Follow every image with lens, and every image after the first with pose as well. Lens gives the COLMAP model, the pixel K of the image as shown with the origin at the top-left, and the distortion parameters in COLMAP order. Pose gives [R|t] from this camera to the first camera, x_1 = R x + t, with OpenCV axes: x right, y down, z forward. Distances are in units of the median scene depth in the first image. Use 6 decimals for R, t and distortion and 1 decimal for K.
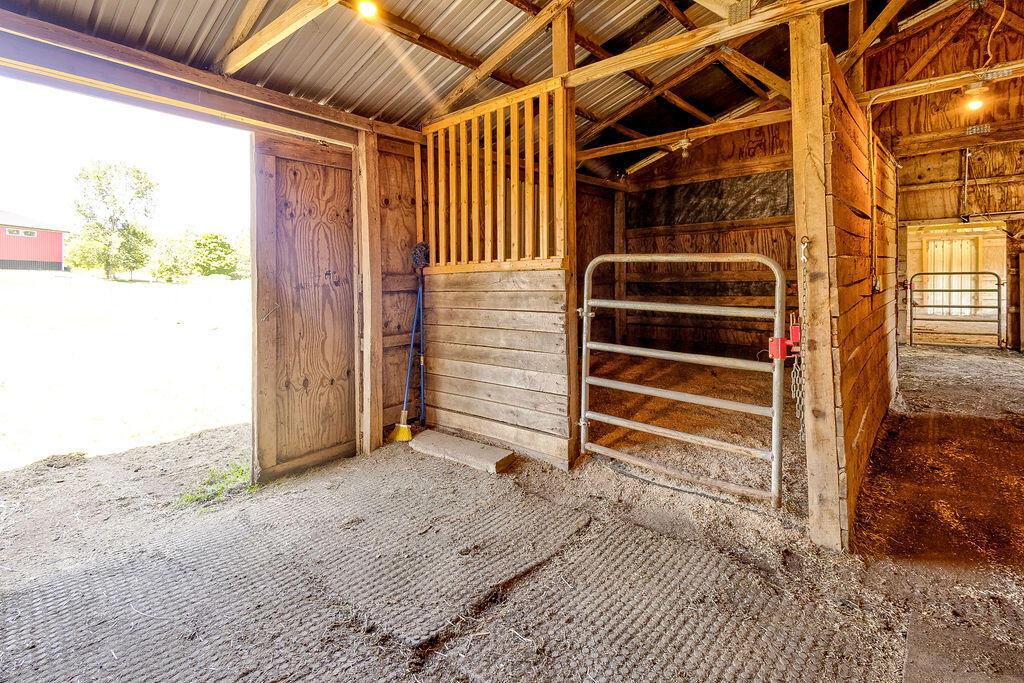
lens RADIAL K [[493.4, 0, 512.3], [0, 493.4, 282.5], [0, 0, 1]] dist [0.002902, 0.000041]
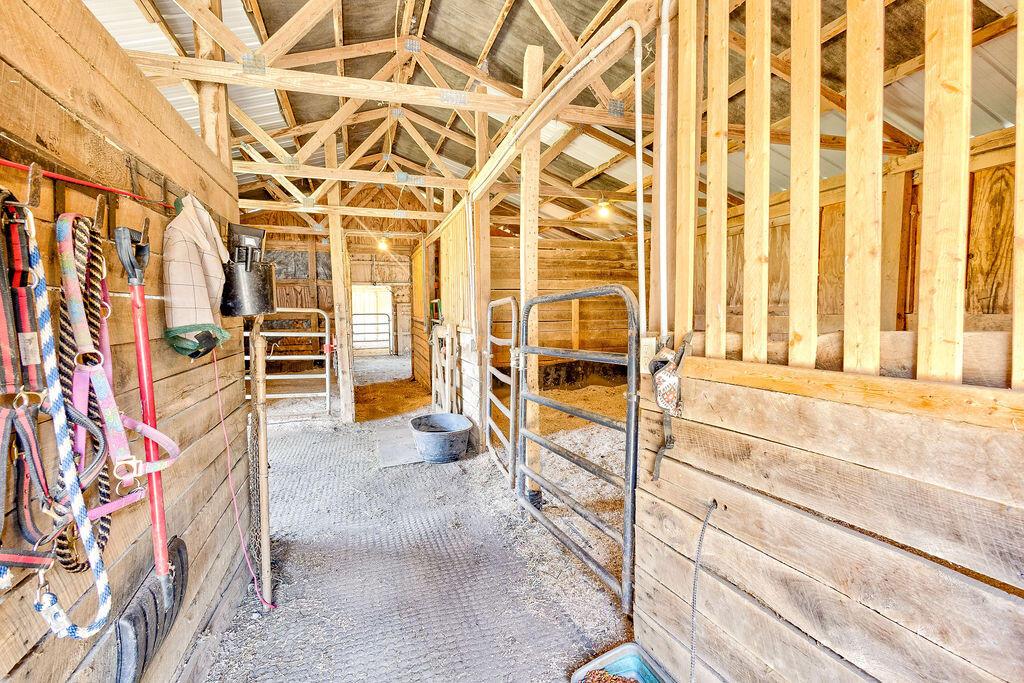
lens RADIAL K [[462.3, 0, 512.0], [0, 462.3, 341.5], [0, 0, 1]] dist [0.002197, 0.000001]
pose [[0.503186, -0.049064, 0.862784, -0.278972], [0.007992, 0.998608, 0.052127, -0.003482], [-0.864141, -0.019334, 0.502878, -0.266055]]
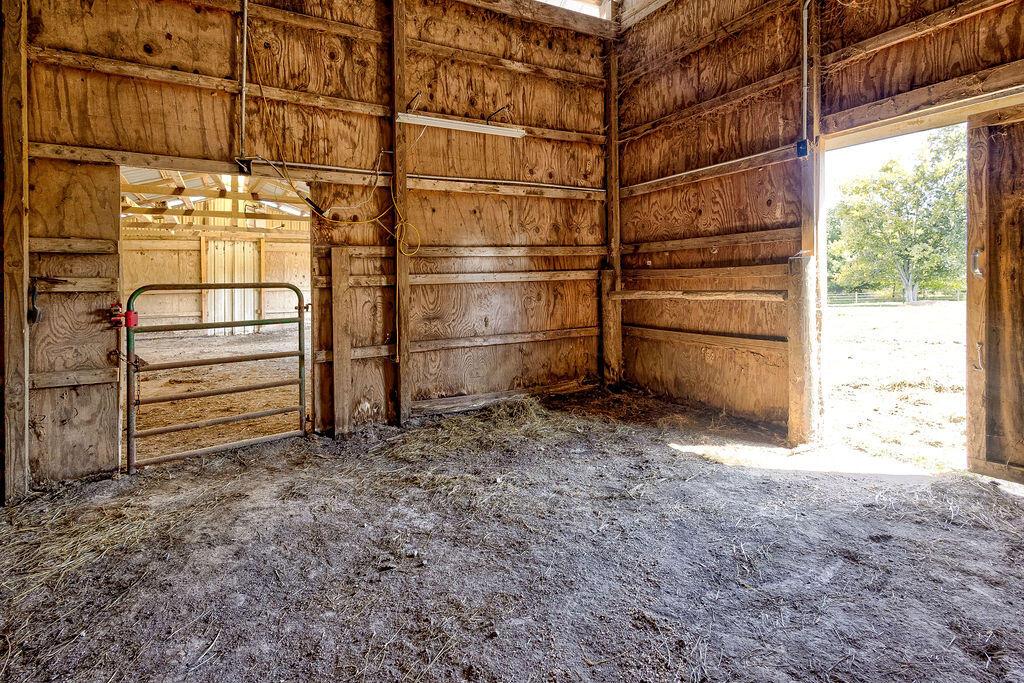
lens RADIAL K [[493.4, 0, 512.3], [0, 493.4, 282.5], [0, 0, 1]] dist [0.002902, 0.000041]
pose [[0.333634, 0.000934, 0.942702, 0.579410], [0.011091, 0.999926, -0.004915, -0.017225], [-0.942638, 0.012096, 0.333599, 0.626585]]
